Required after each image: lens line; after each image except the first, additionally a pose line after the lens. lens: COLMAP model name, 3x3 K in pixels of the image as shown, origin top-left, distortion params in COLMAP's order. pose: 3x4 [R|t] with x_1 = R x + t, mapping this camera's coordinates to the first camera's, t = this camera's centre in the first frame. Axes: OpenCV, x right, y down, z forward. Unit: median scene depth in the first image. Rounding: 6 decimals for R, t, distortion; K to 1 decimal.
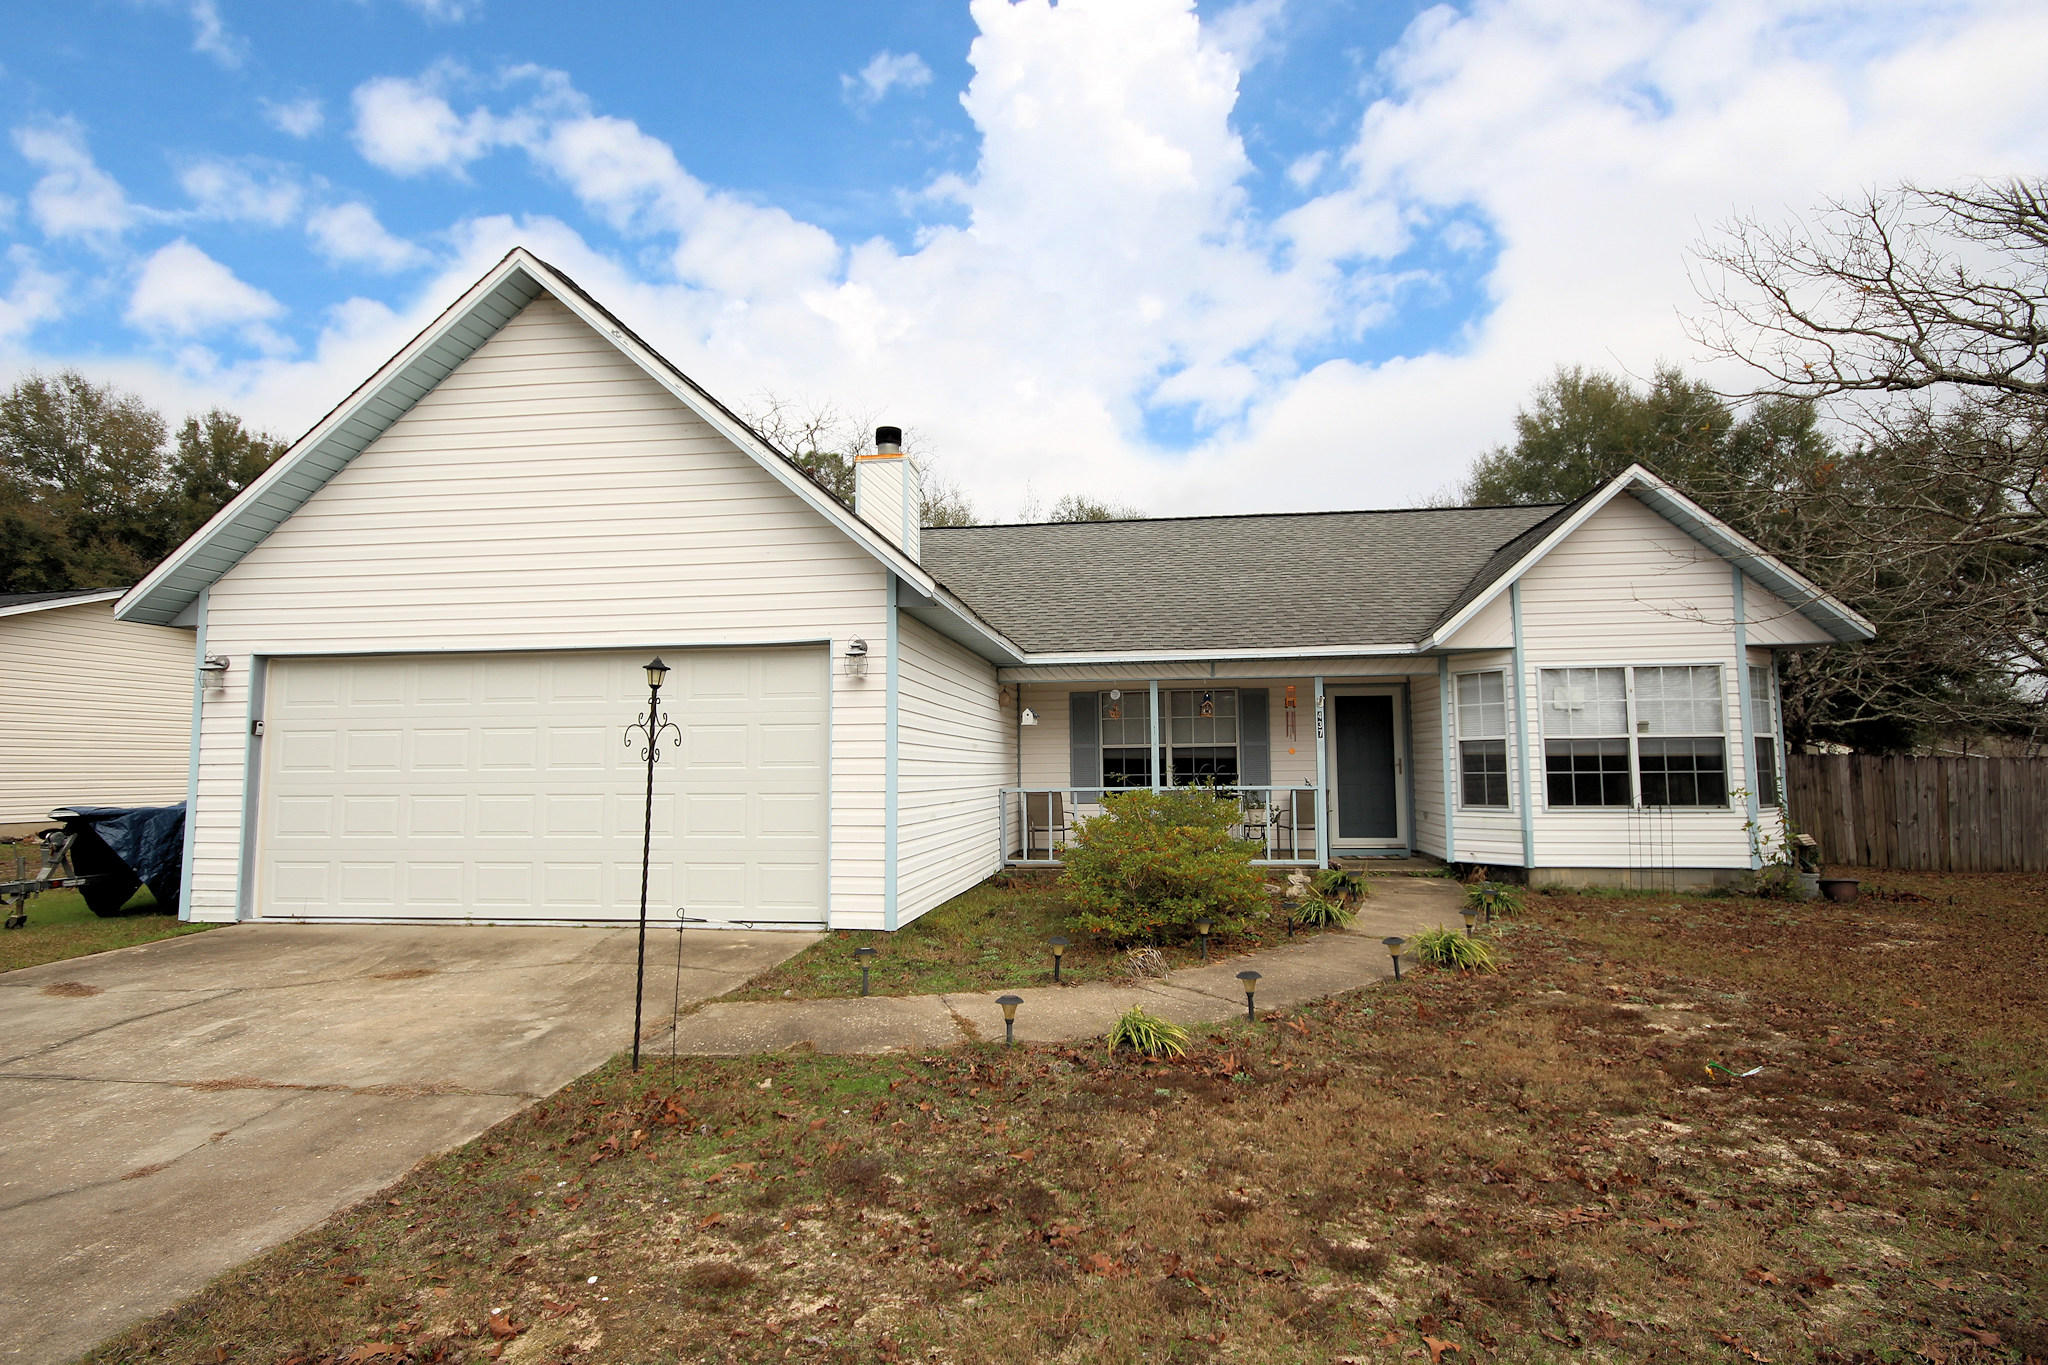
lens RADIAL K [[1038.4, 0, 1033.5], [0, 1038.4, 678.3], [0, 0, 1]] dist [-0.000347, -0.002251]
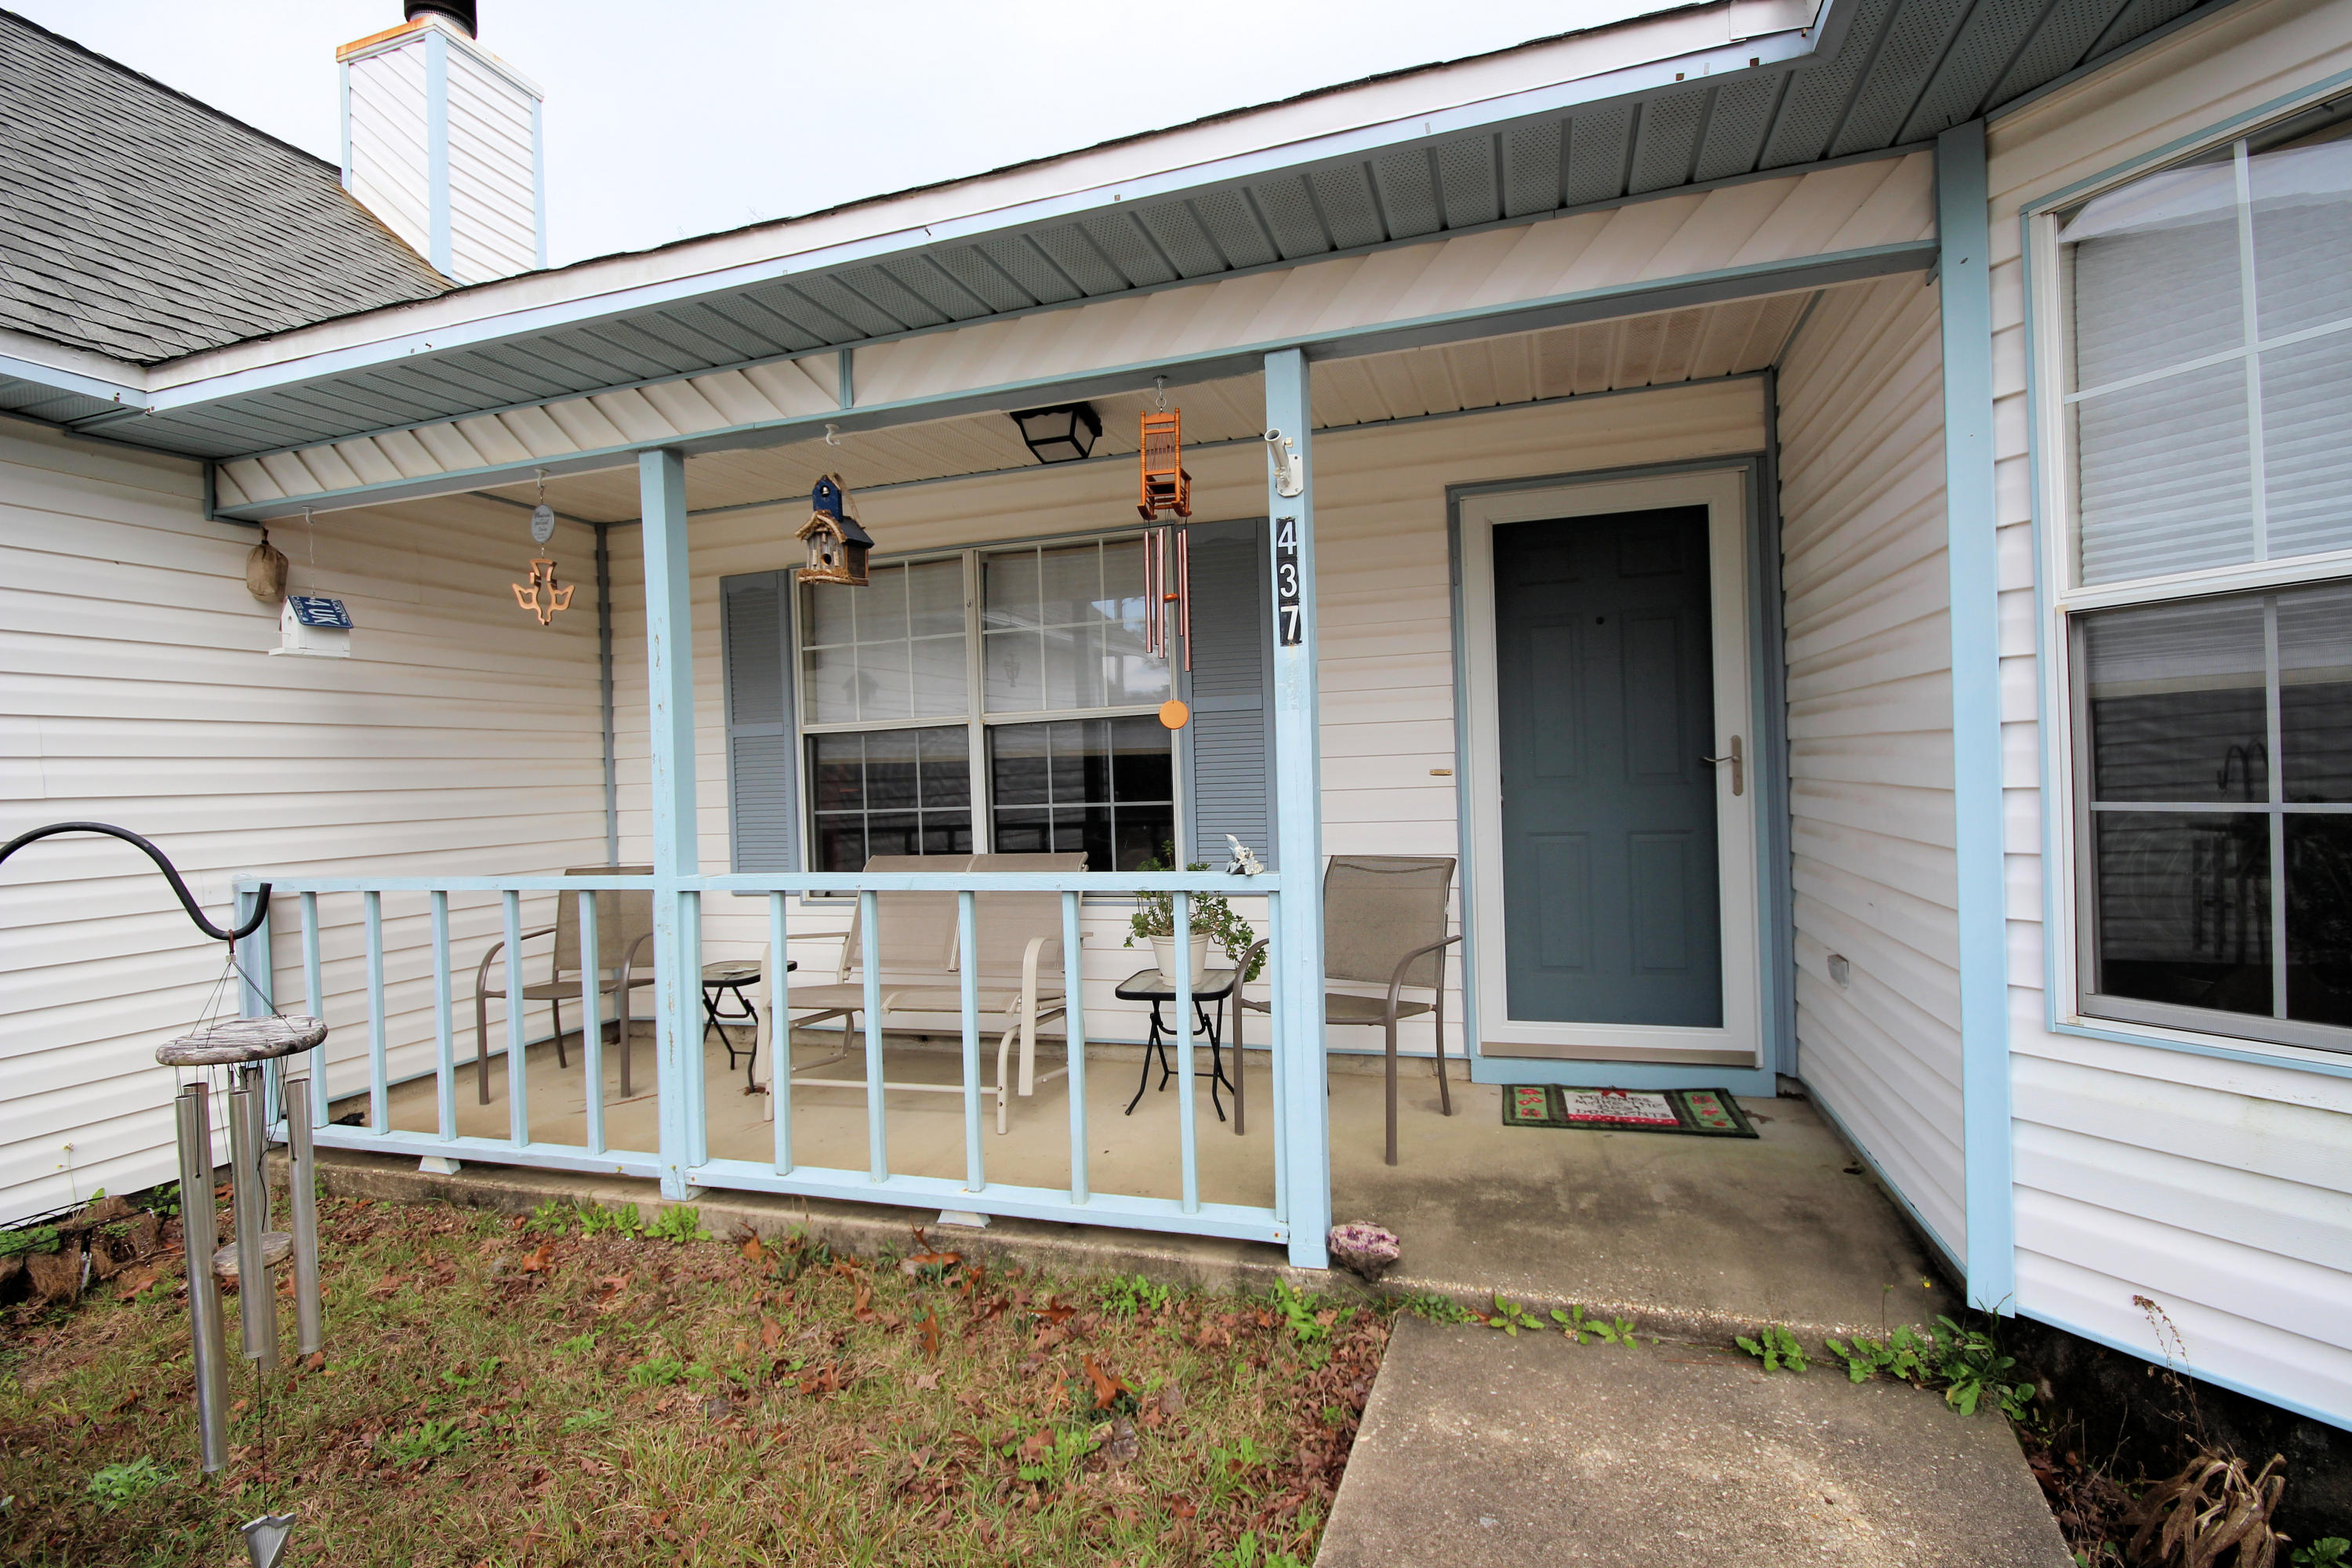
lens RADIAL K [[1090.6, 0, 1175.6], [0, 1090.6, 787.4], [0, 0, 1]] dist [-0.005084, 0.002708]
pose [[0.983506, -0.022448, -0.179478, 0.294467], [0.040122, 0.994625, 0.095457, 0.064915], [0.176370, -0.101083, 0.979120, 0.788530]]
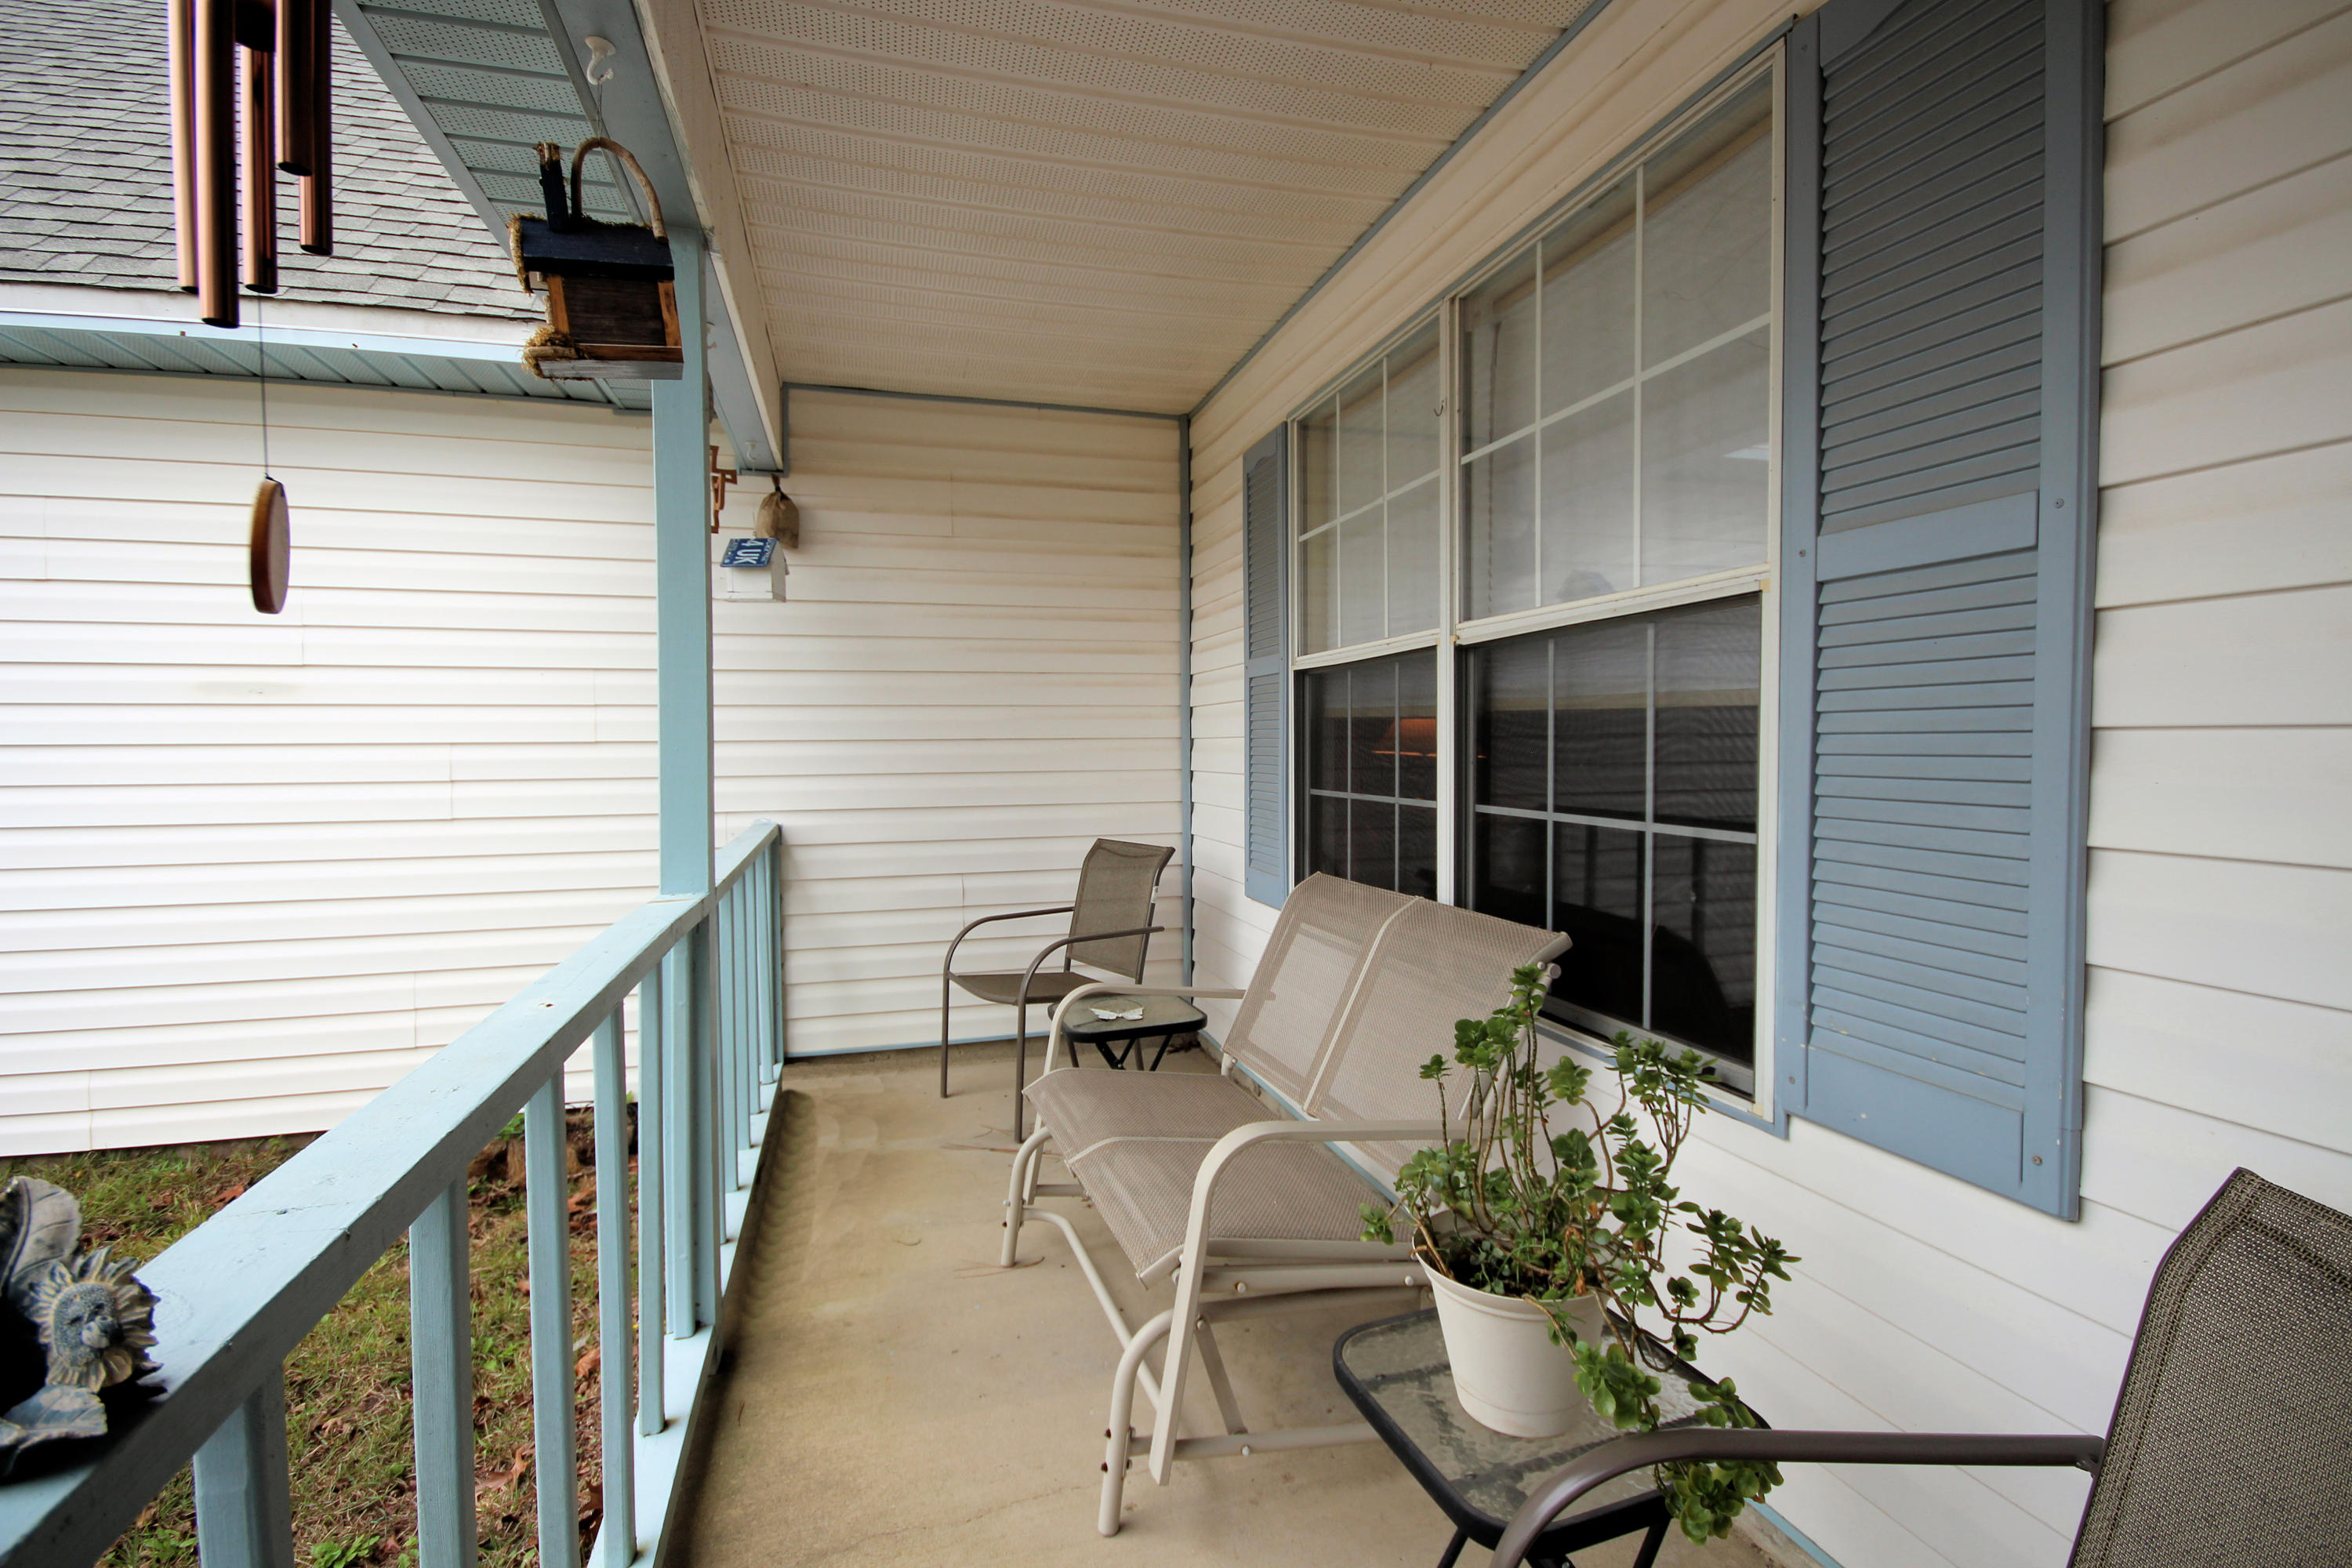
lens RADIAL K [[1090.6, 0, 1185.0], [0, 1090.6, 779.5], [0, 0, 1]] dist [-0.005084, 0.002708]
pose [[0.406174, 0.040365, -0.912904, 0.320087], [0.077143, 0.993943, 0.078271, 0.082183], [0.910534, -0.102216, 0.400600, 1.035906]]
